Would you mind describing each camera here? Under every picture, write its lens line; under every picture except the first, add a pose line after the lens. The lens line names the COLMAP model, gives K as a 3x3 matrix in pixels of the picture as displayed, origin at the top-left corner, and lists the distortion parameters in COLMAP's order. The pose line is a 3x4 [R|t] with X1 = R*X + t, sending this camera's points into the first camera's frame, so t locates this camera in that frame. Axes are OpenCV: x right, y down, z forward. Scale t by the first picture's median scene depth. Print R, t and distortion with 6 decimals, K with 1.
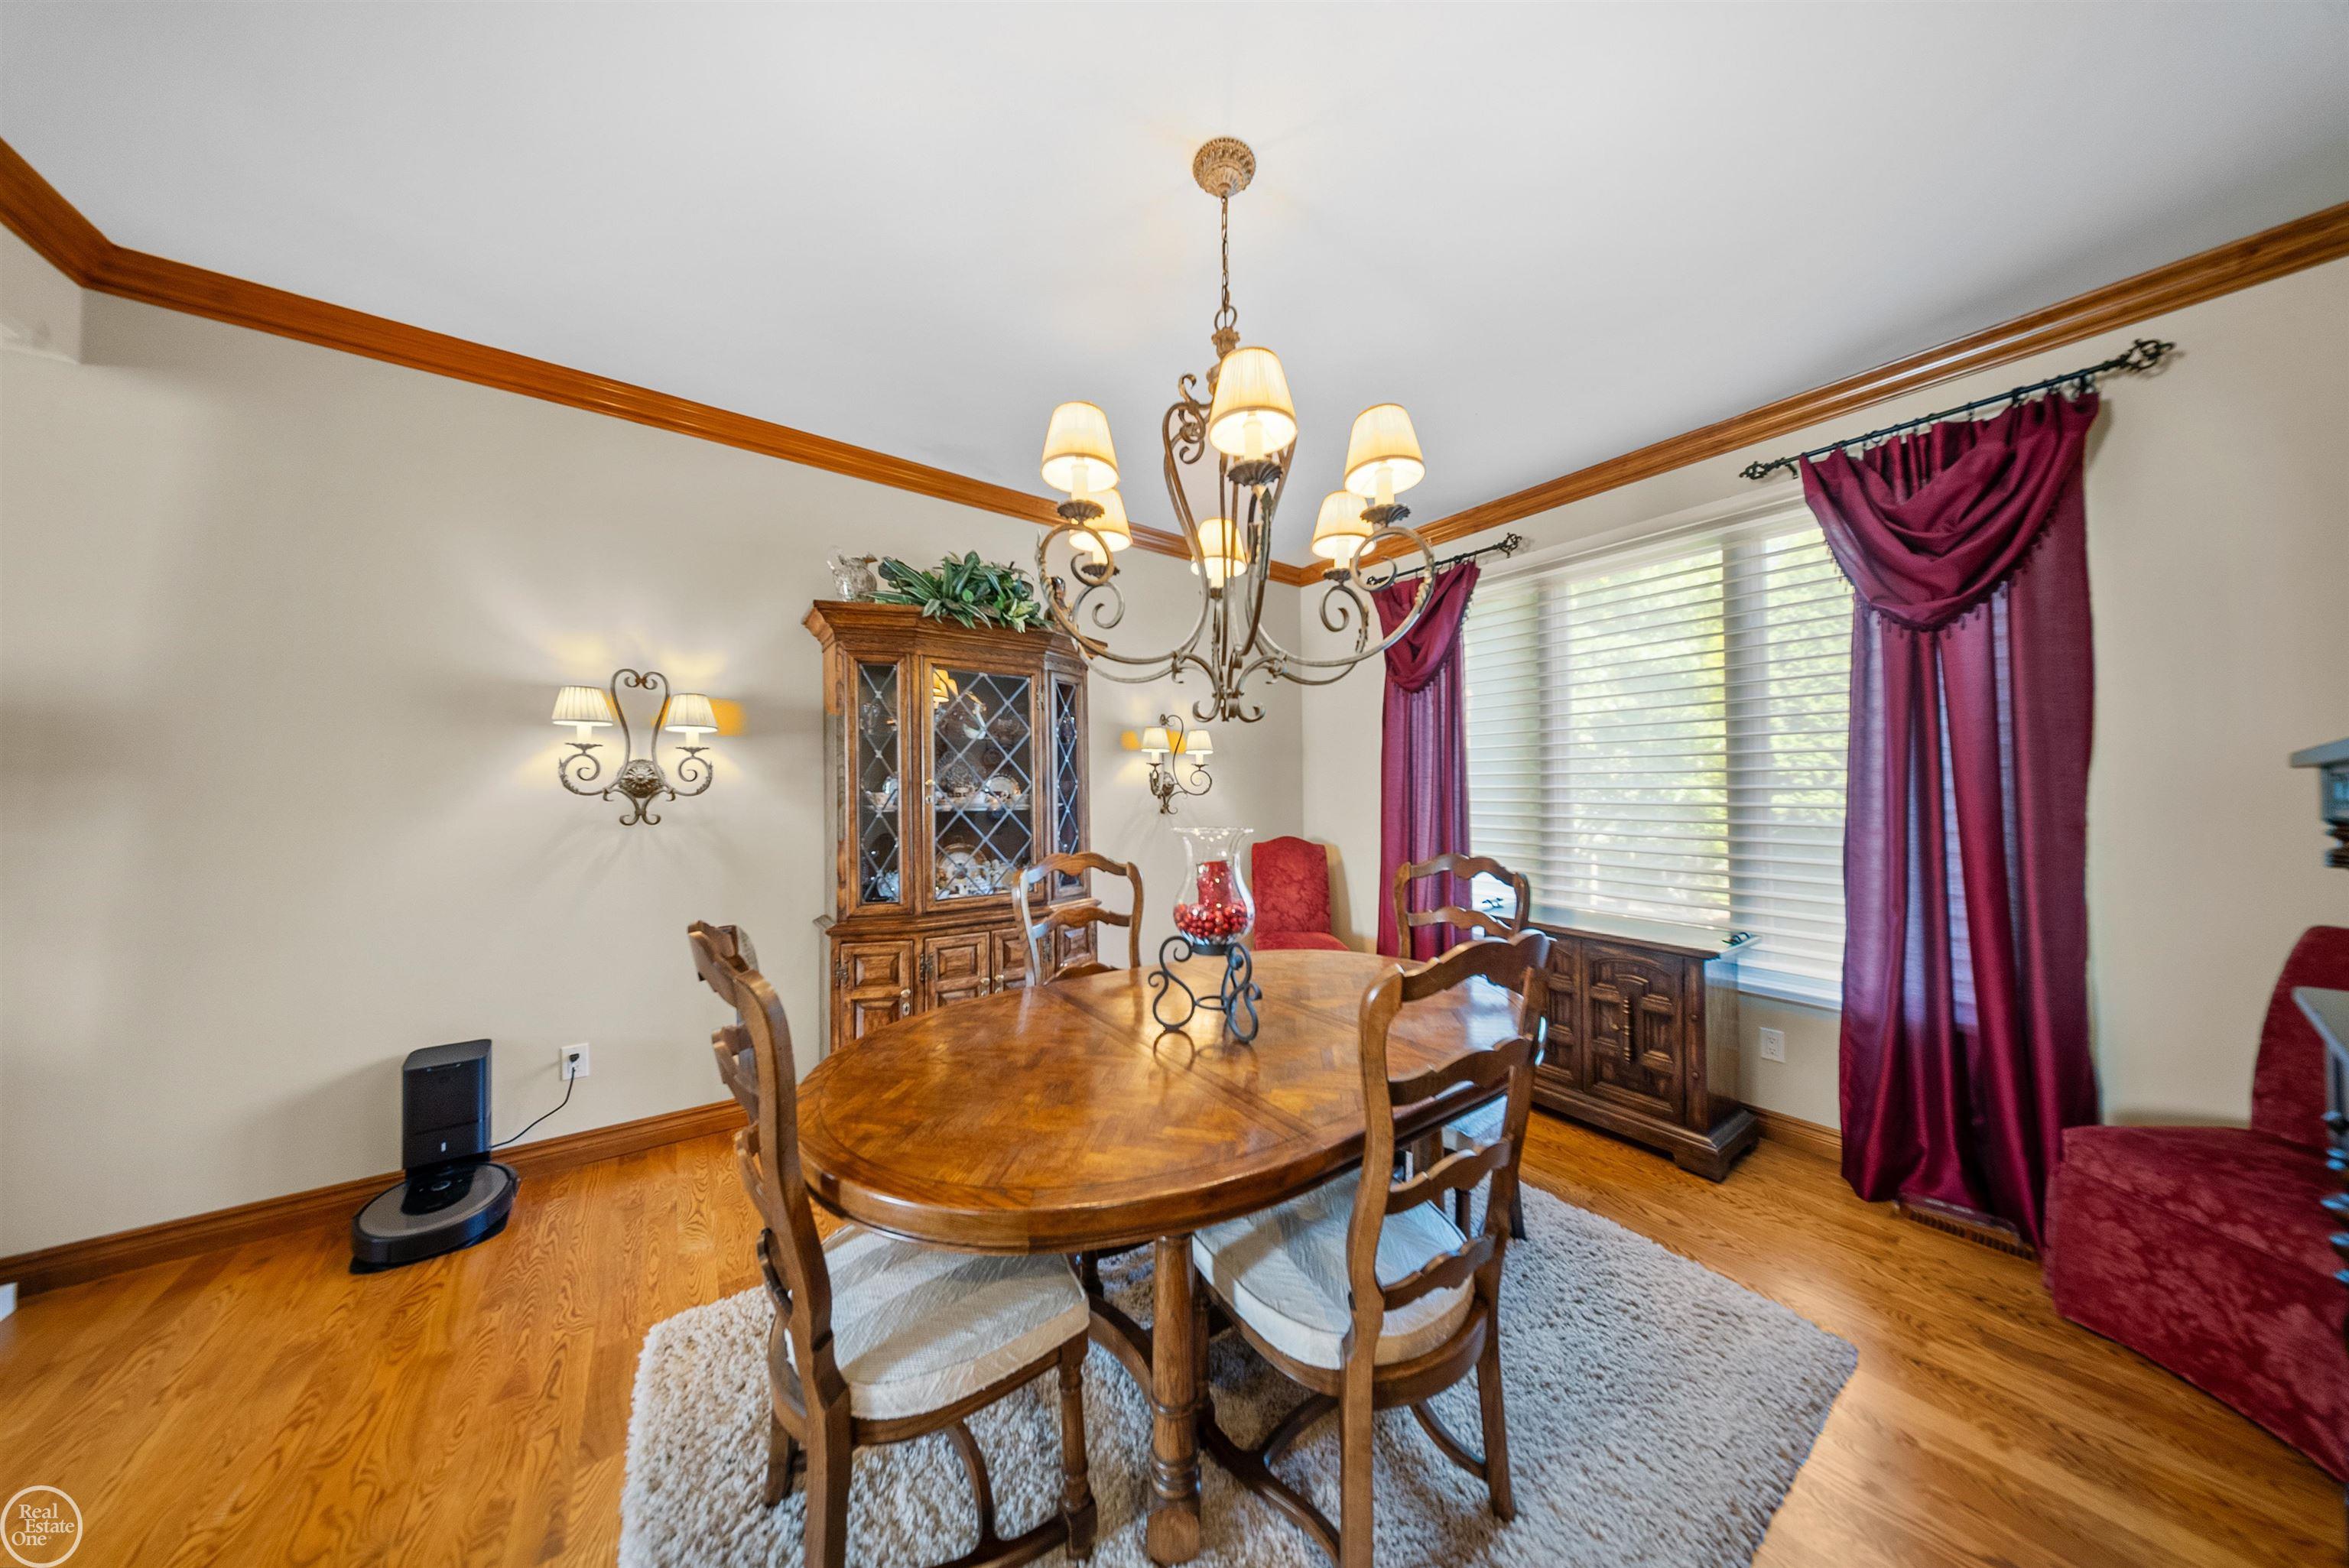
lens RADIAL K [[692.2, 0, 1167.9], [0, 692.2, 780.1], [0, 0, 1]] dist [-0.005513, 0.000332]
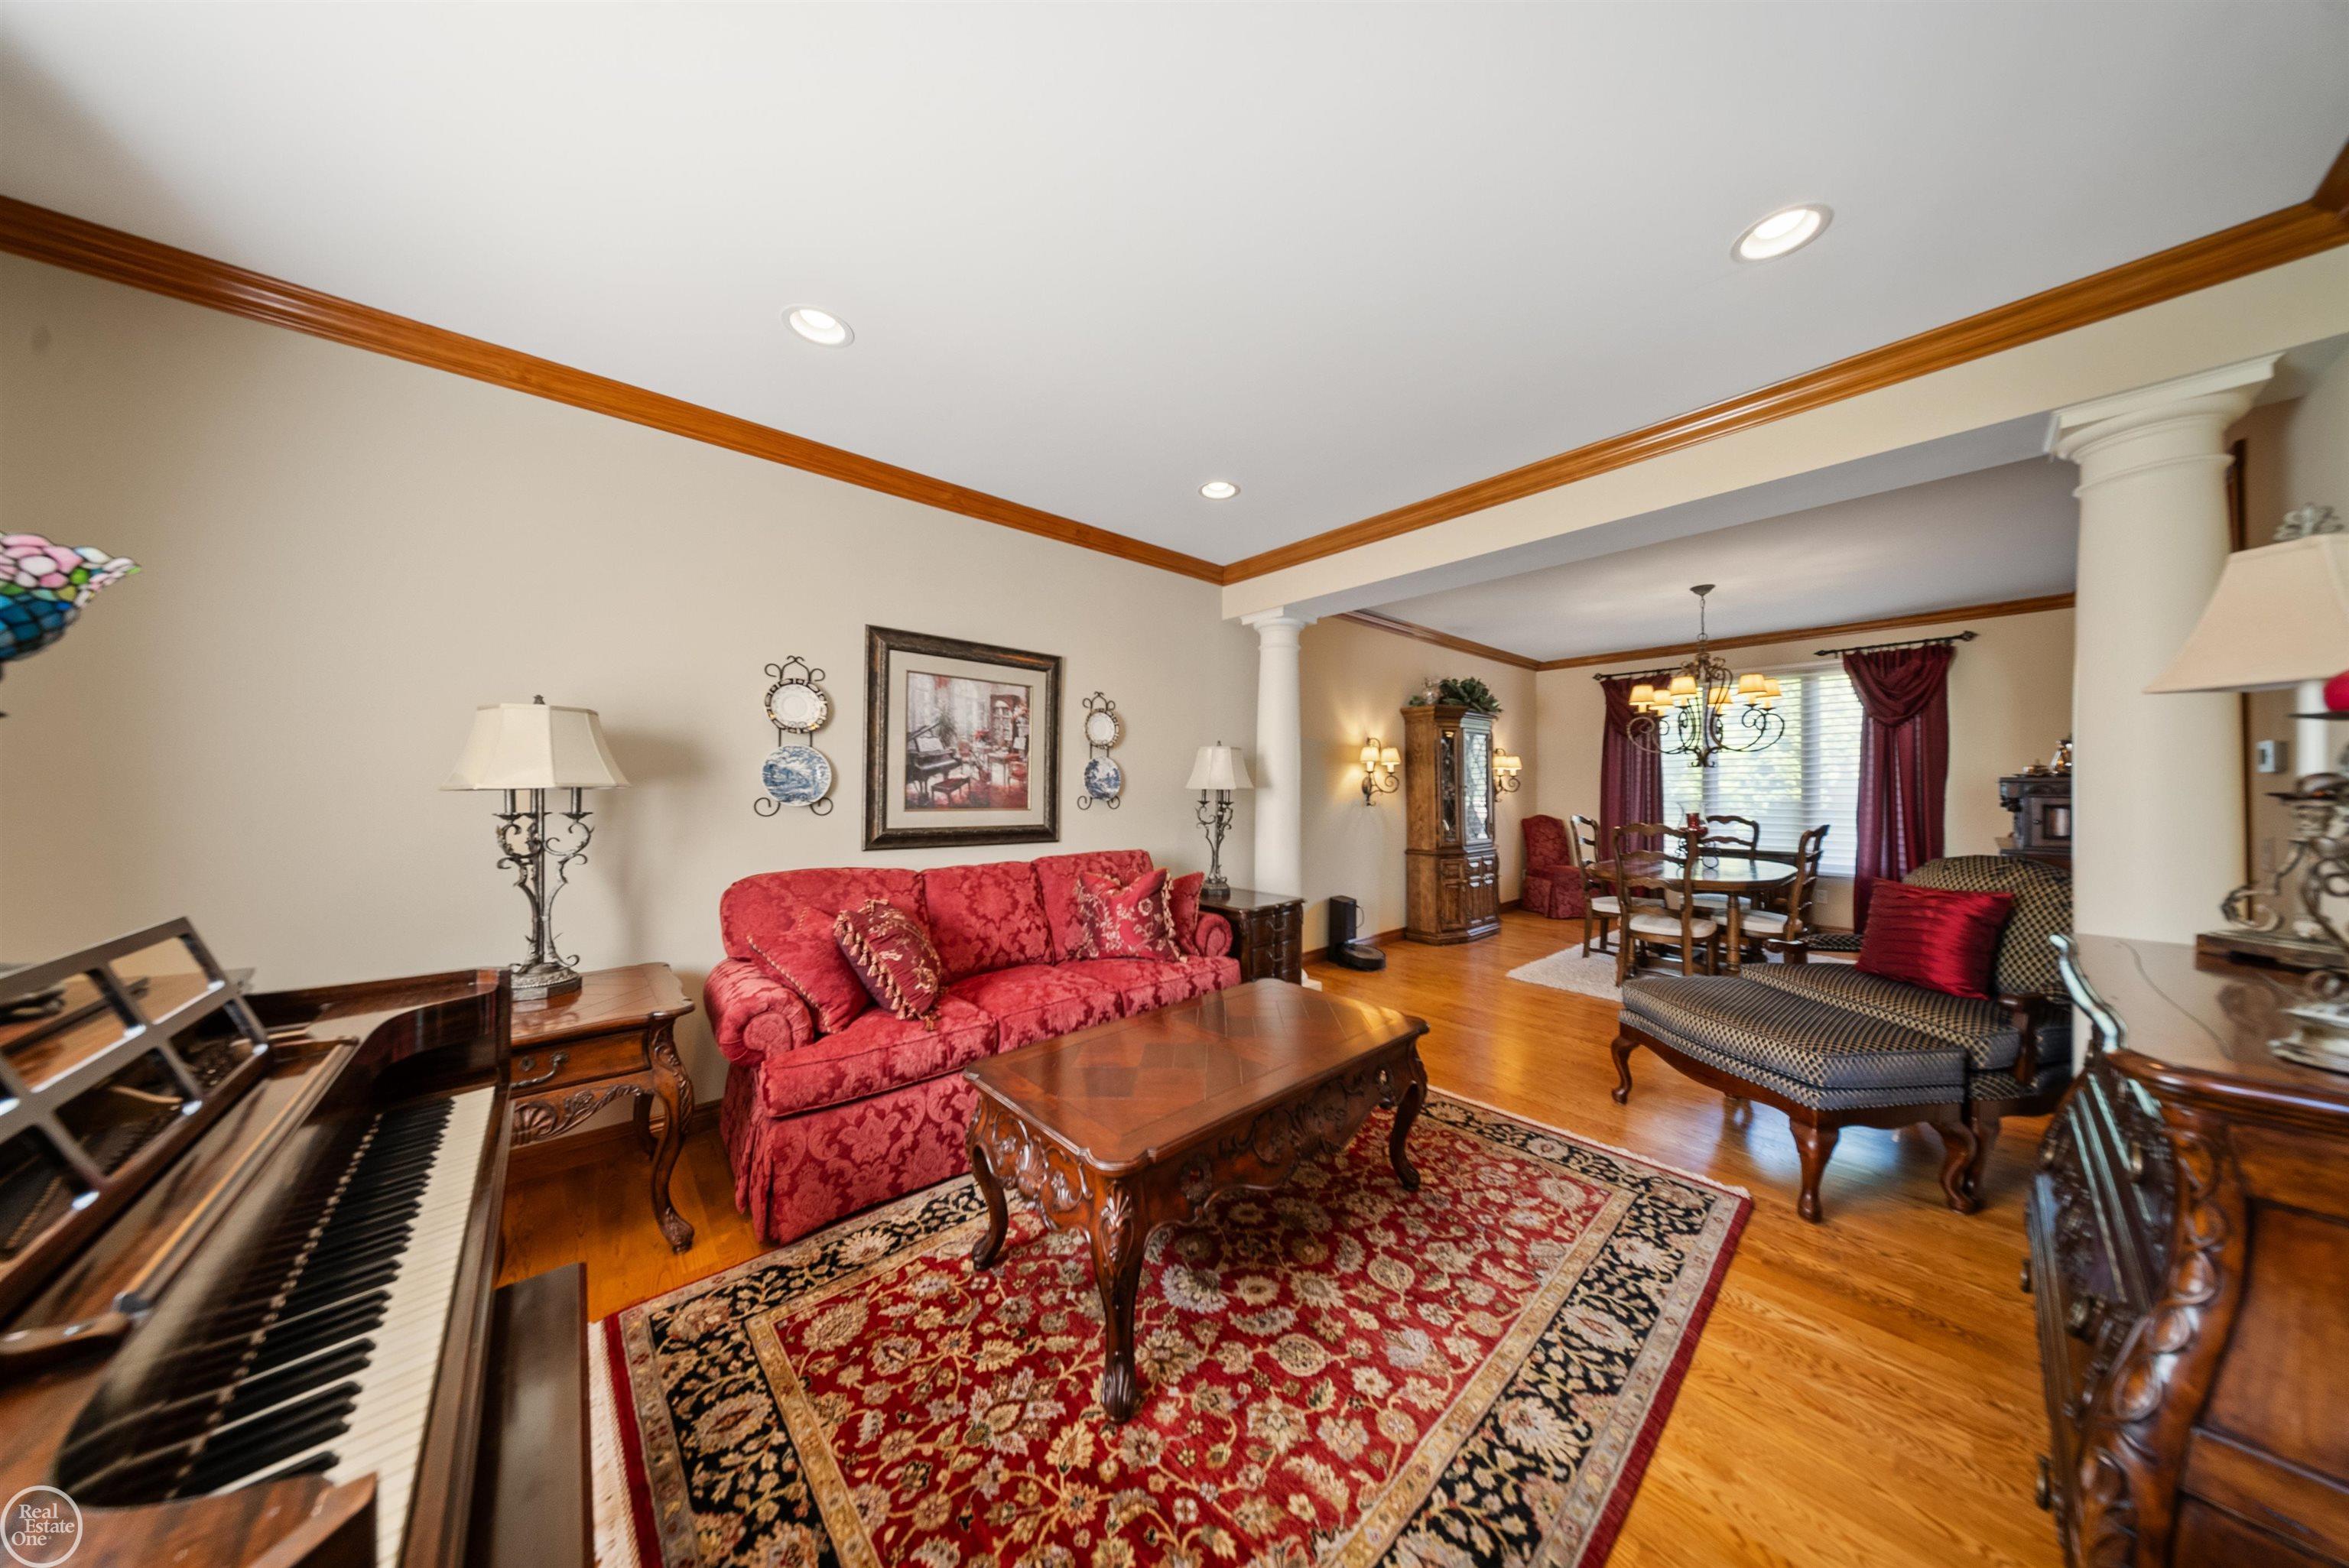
lens RADIAL K [[692.2, 0, 1166.3], [0, 692.2, 794.3], [0, 0, 1]] dist [-0.005513, 0.000332]
pose [[0.996487, -0.004880, 0.083605, -1.749147], [0.003163, 0.999781, 0.020664, -0.023474], [-0.083687, -0.020327, 0.996285, -1.295457]]
